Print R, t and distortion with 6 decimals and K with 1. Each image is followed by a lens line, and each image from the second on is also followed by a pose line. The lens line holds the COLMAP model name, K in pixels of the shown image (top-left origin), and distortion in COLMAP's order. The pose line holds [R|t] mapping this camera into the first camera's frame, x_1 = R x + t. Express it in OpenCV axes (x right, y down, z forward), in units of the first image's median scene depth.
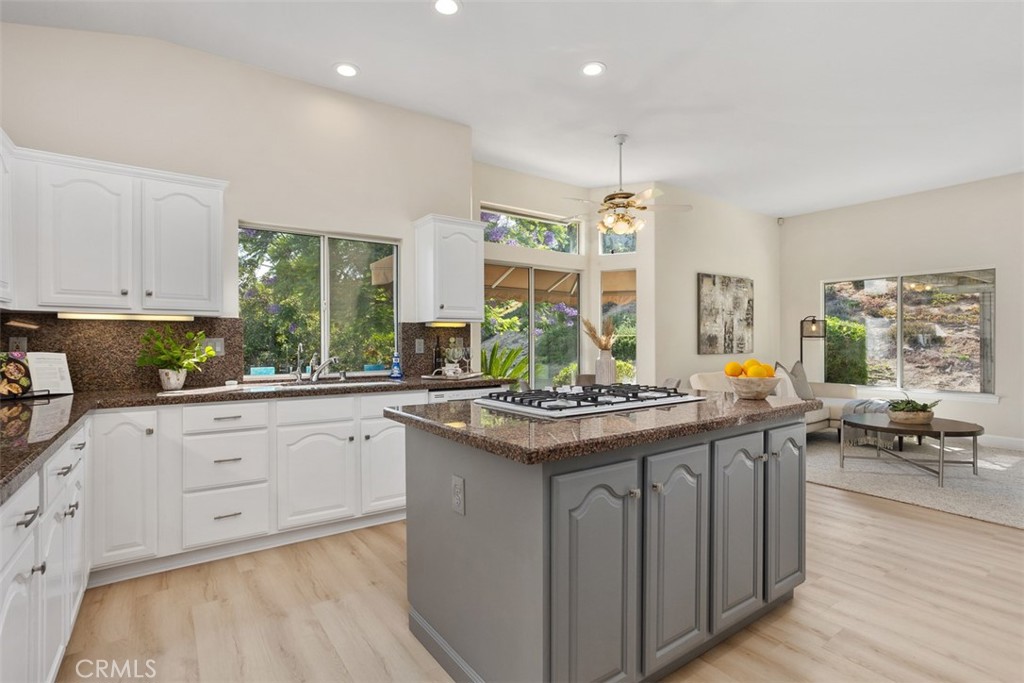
lens RADIAL K [[500.2, 0, 514.8], [0, 500.2, 348.8], [0, 0, 1]] dist [-0.029820, 0.016211]
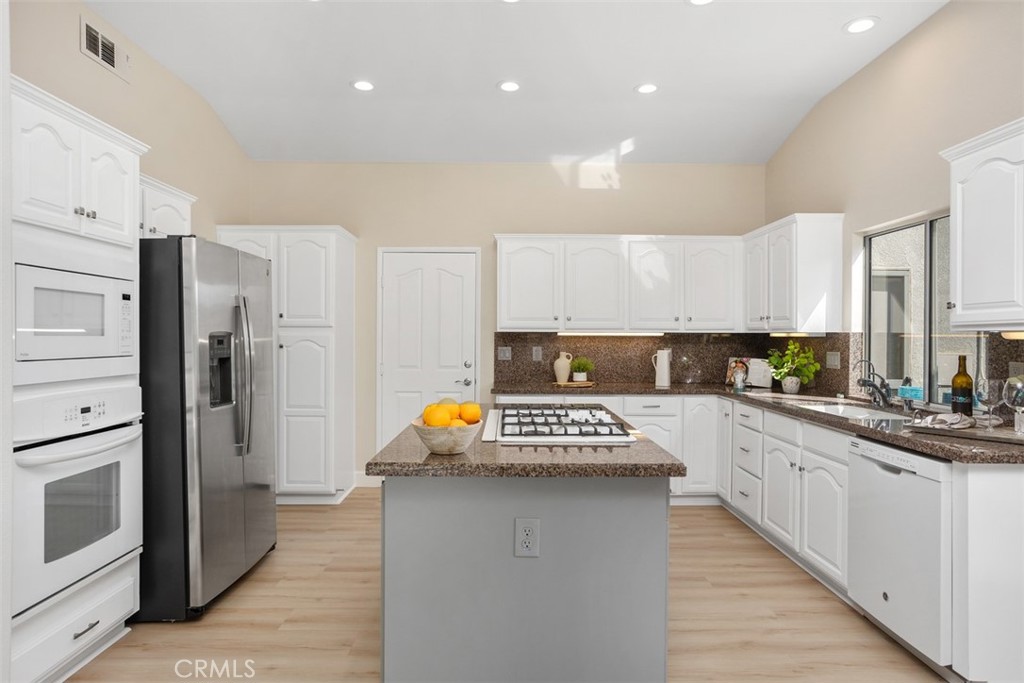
lens RADIAL K [[587.2, 0, 517.6], [0, 587.2, 343.1], [0, 0, 1]] dist [-0.012434, 0.003450]
pose [[-0.570288, 0.010131, -0.821383, 0.906386], [-0.014239, 0.999652, 0.022217, -0.065803], [0.821322, 0.024366, -0.569945, 1.286806]]
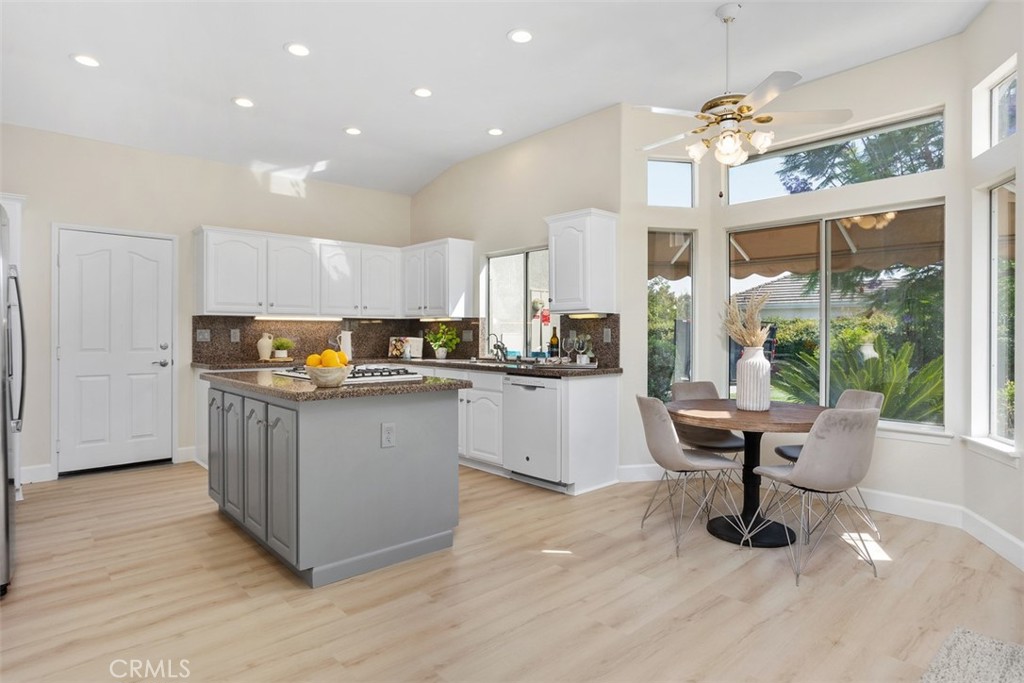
lens RADIAL K [[558.2, 0, 506.6], [0, 558.2, 338.6], [0, 0, 1]] dist [-0.027538, -0.000321]
pose [[0.121026, 0.010761, -0.992591, 1.379014], [-0.014785, 0.999850, 0.009037, -0.014315], [0.992539, 0.013581, 0.121166, 1.002928]]
